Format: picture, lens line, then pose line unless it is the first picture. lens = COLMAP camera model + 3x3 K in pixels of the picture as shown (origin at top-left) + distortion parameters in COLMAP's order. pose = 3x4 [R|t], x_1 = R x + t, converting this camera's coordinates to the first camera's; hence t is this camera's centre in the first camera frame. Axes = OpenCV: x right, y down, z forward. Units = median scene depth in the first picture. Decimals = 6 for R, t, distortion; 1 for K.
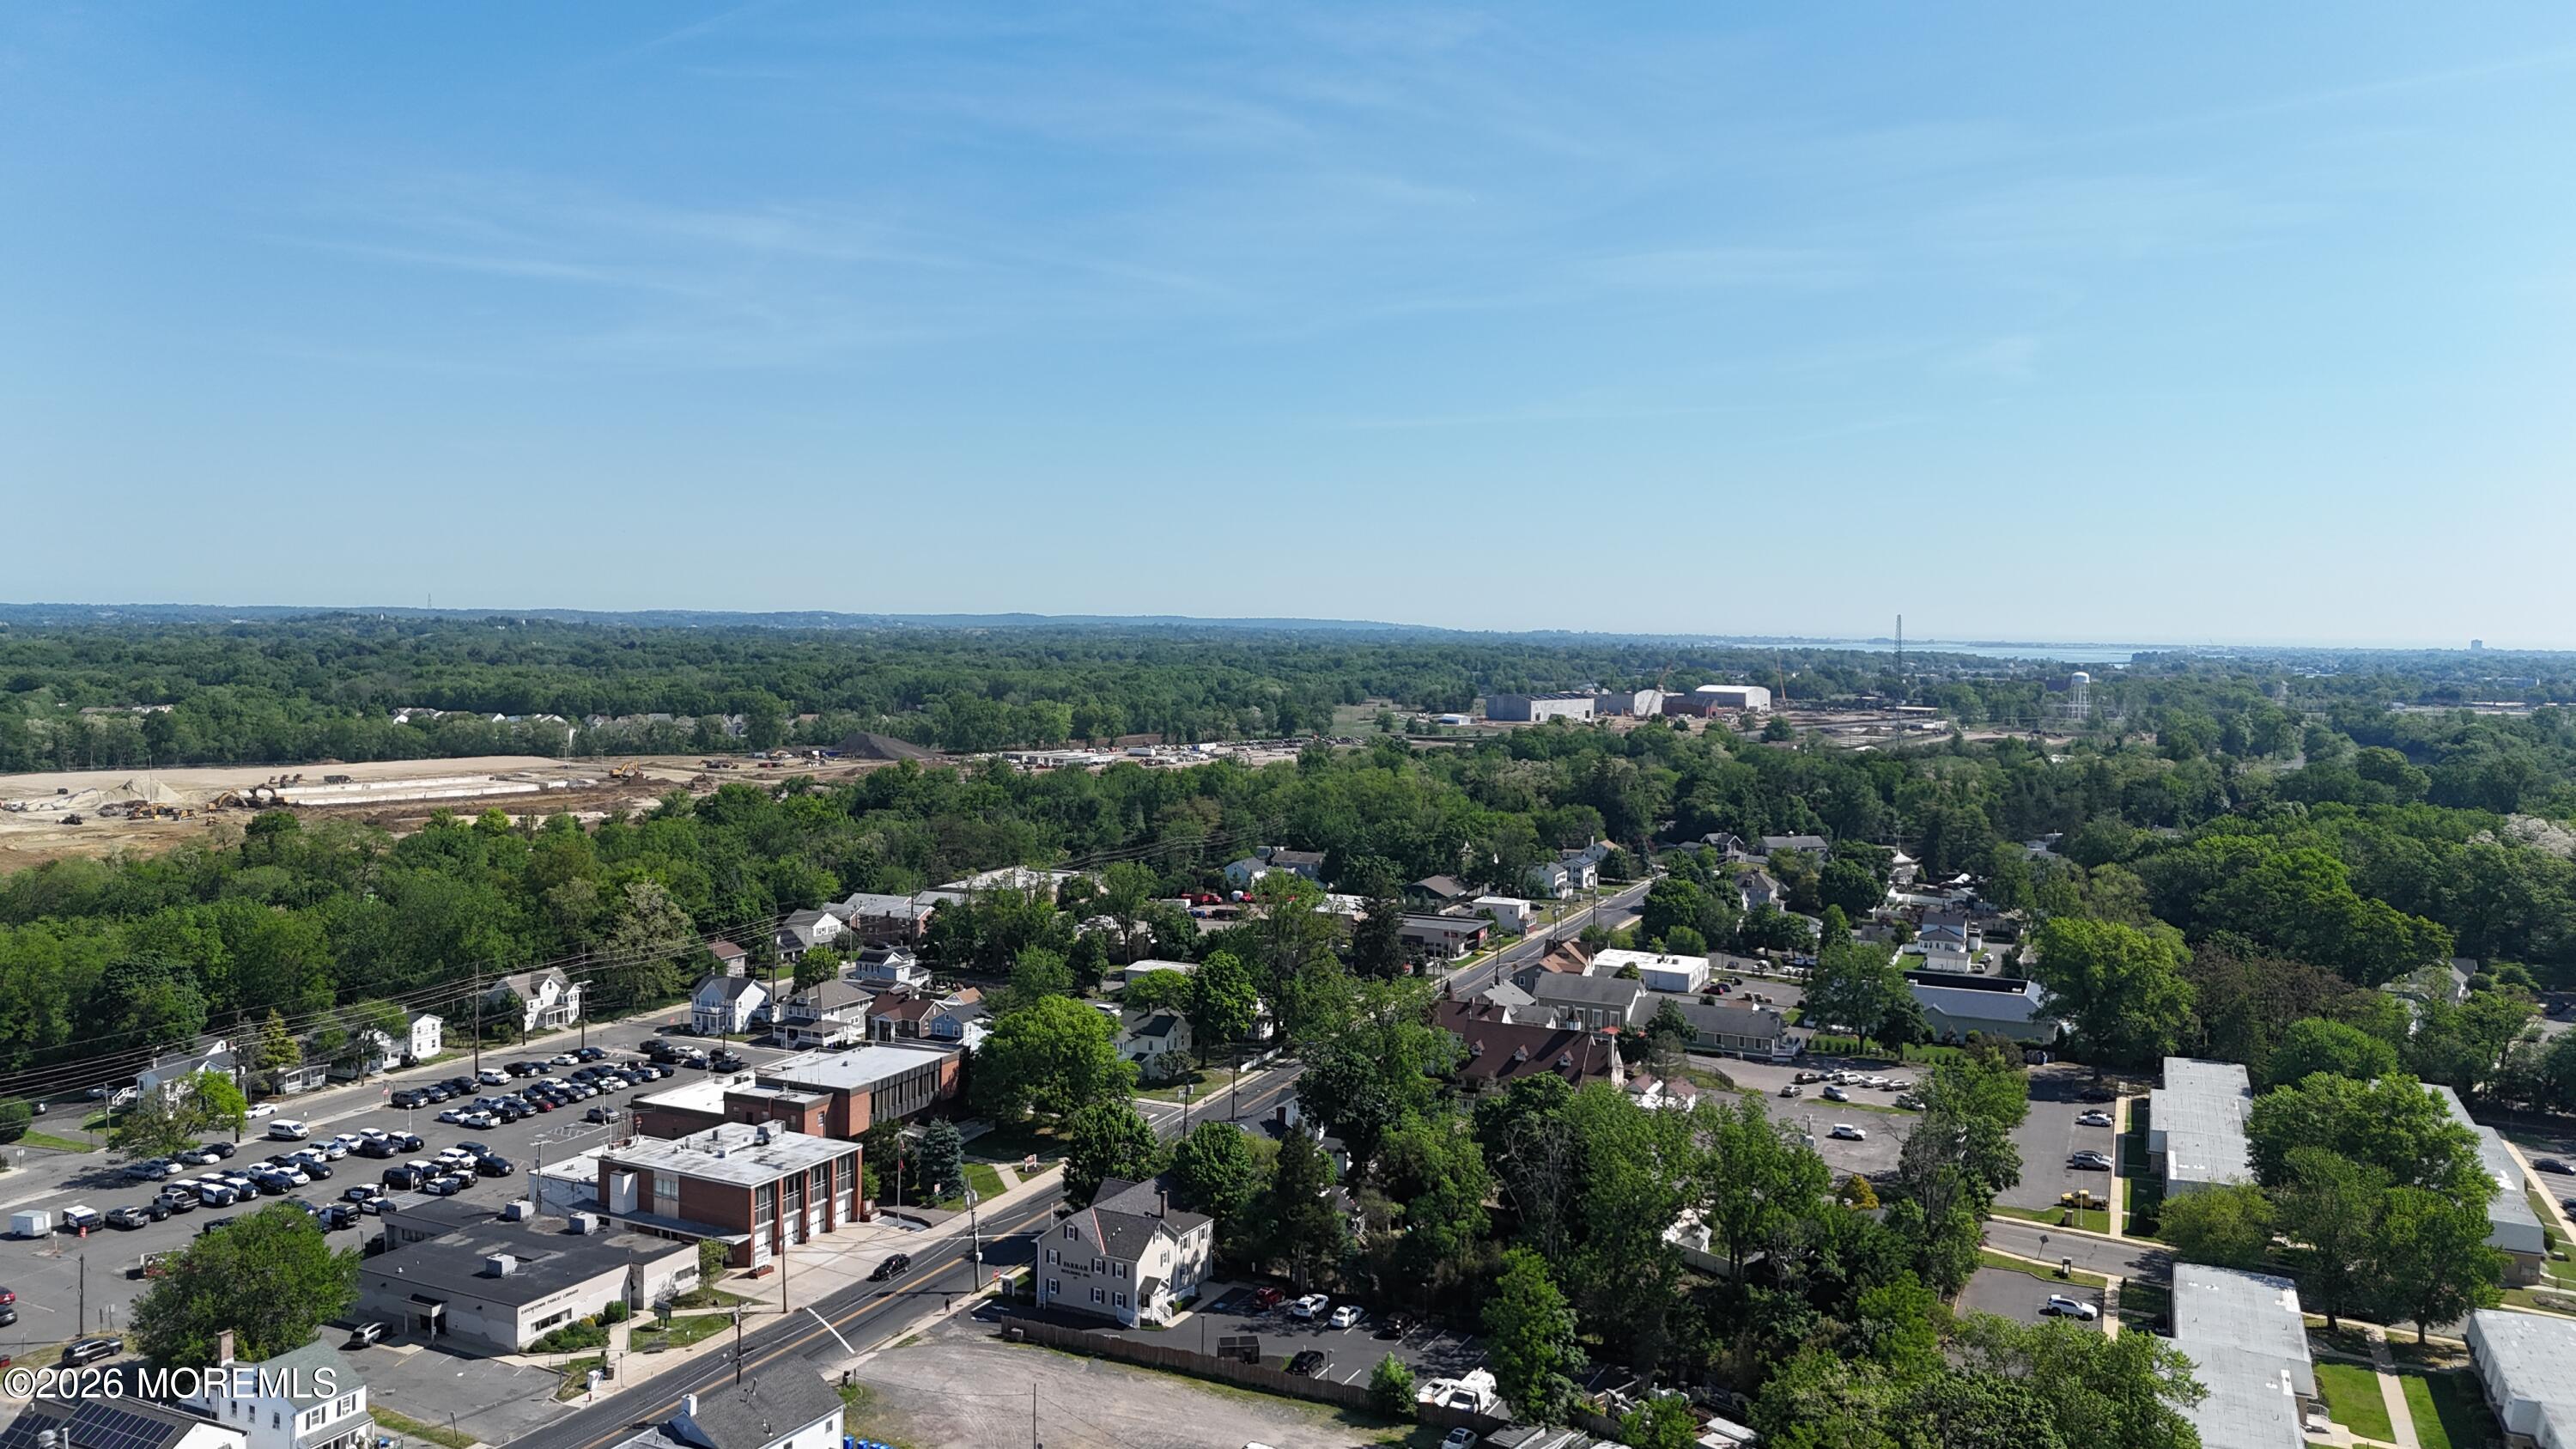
lens RADIAL K [[1891.0, 0, 1282.9], [0, 1891.0, 722.4], [0, 0, 1]] dist [0.069645, -0.072233]
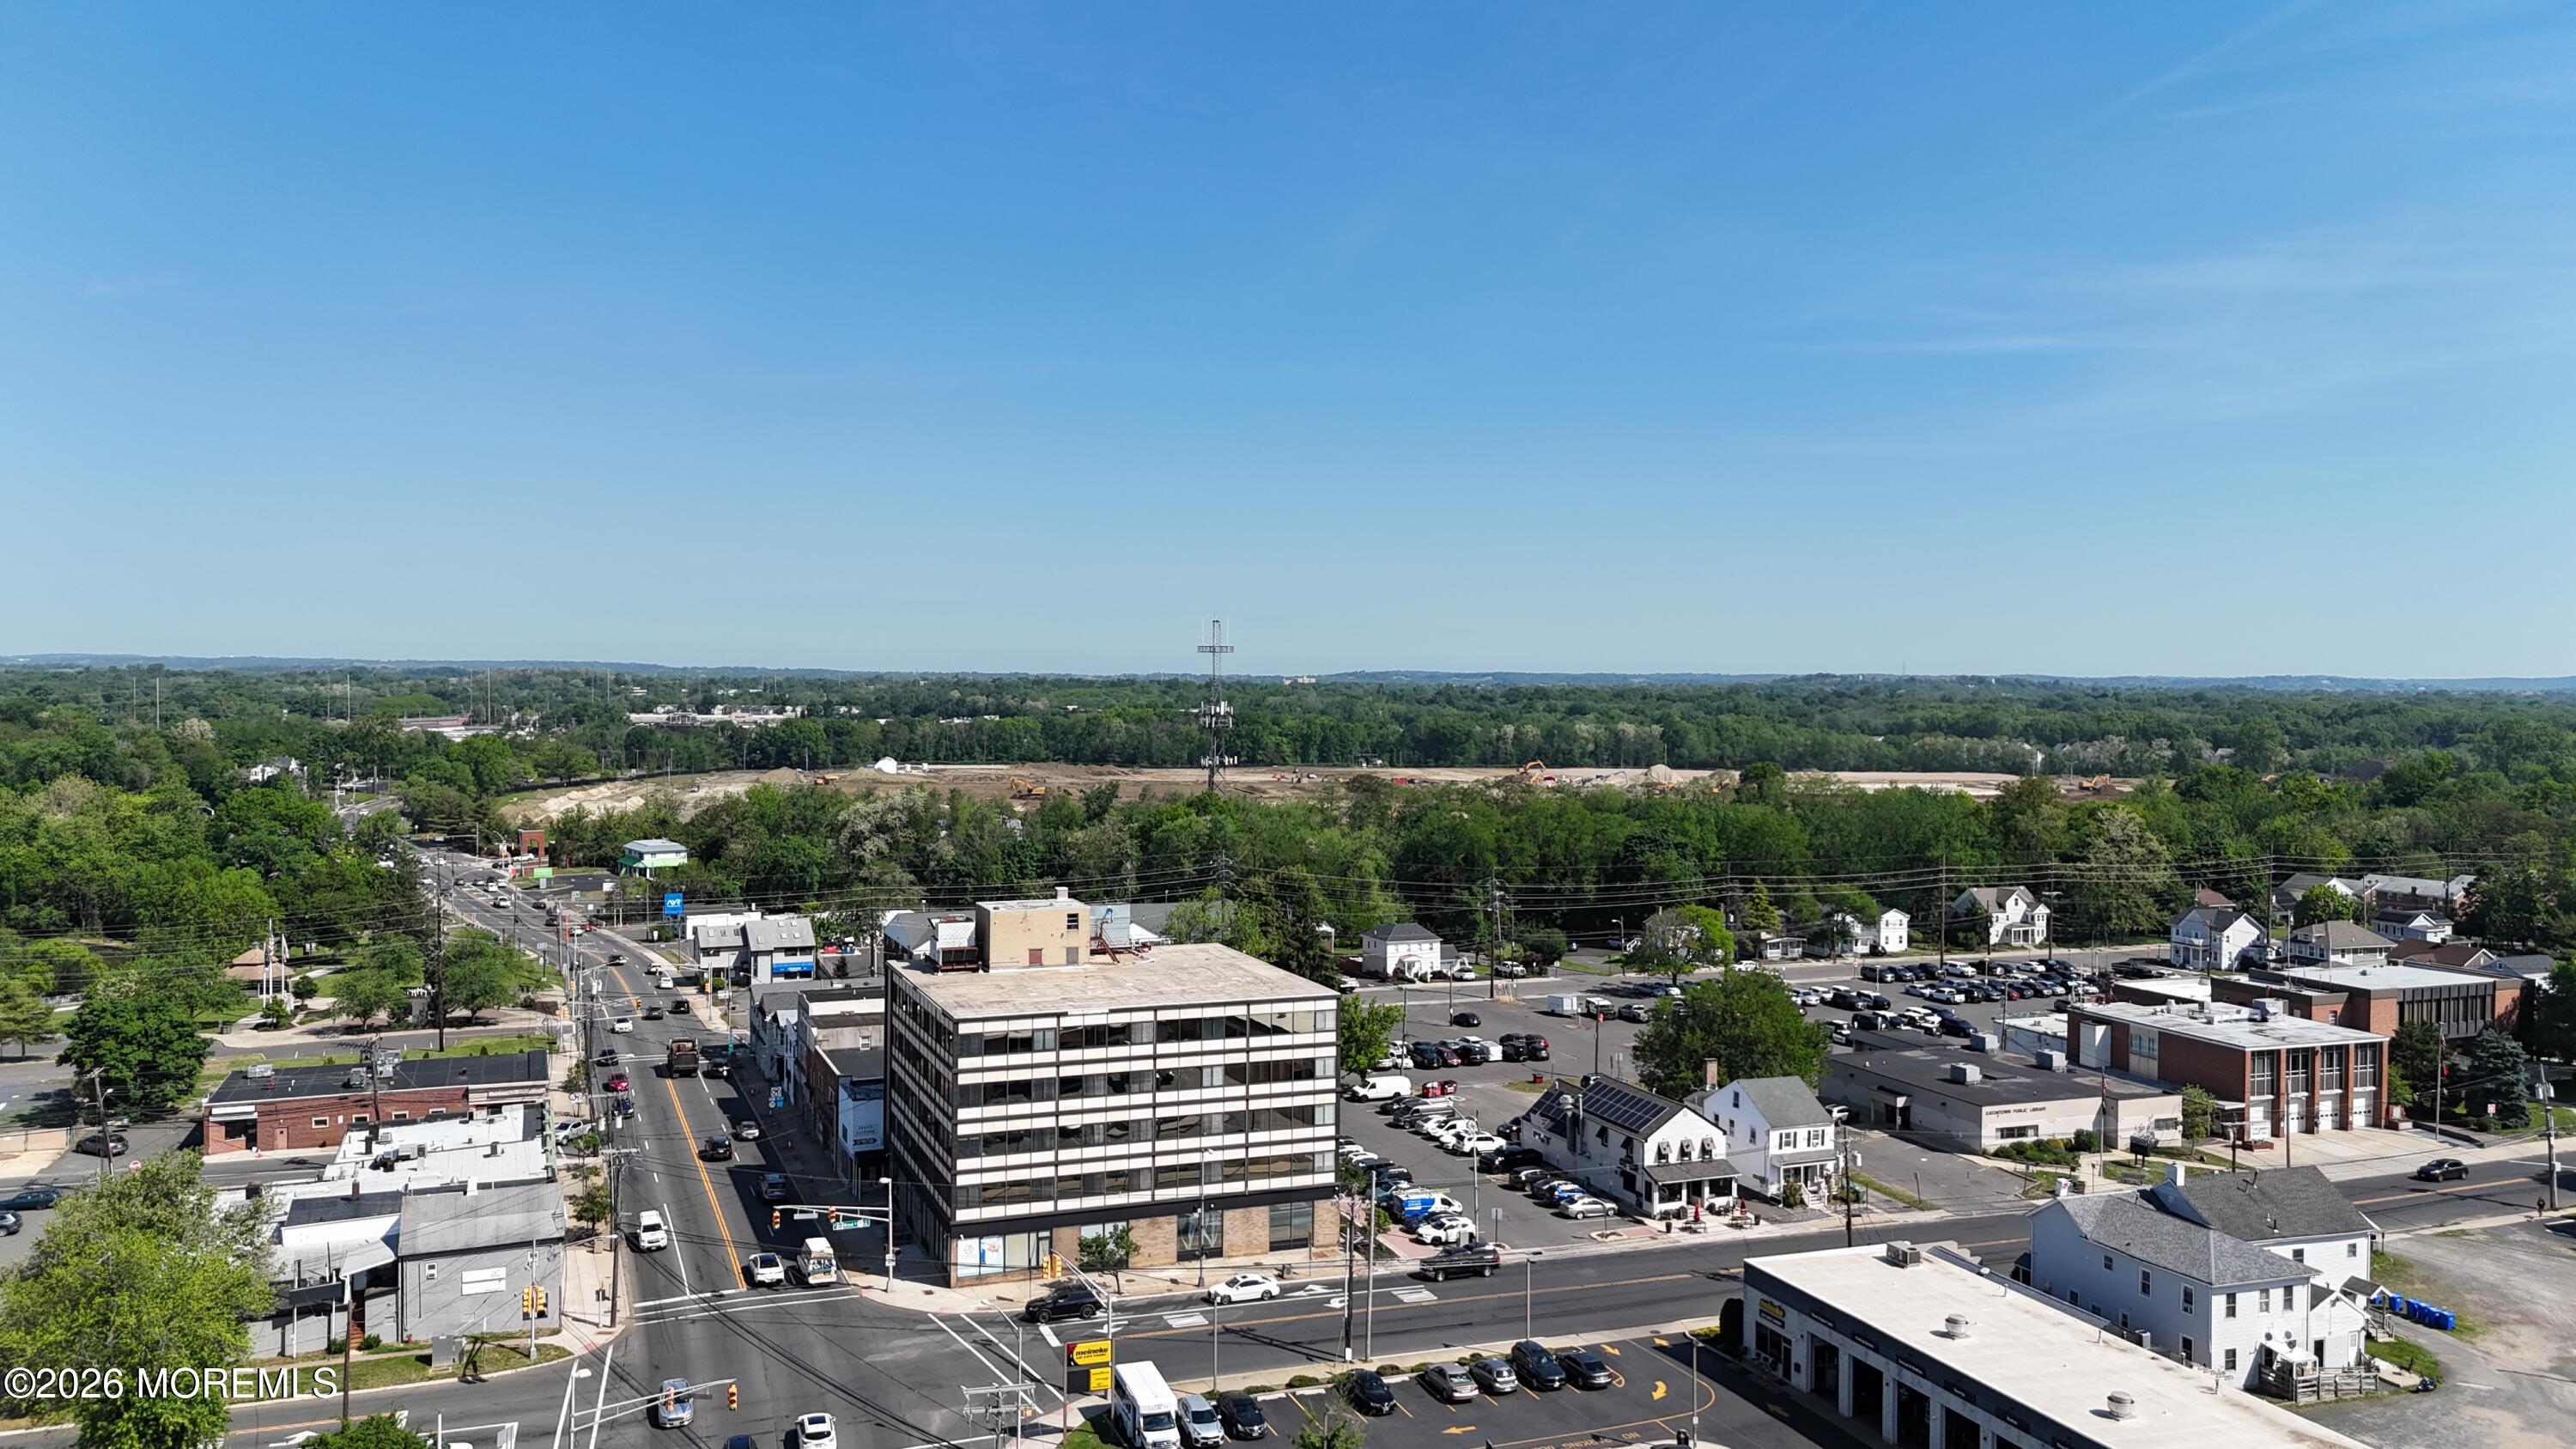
lens RADIAL K [[1891.0, 0, 1282.9], [0, 1891.0, 722.4], [0, 0, 1]] dist [0.069645, -0.072233]
pose [[0.742444, 0.007043, -0.669872, -0.016379], [-0.037908, 0.998784, -0.031514, 0.125707], [0.668835, 0.048791, 0.741808, 0.037415]]
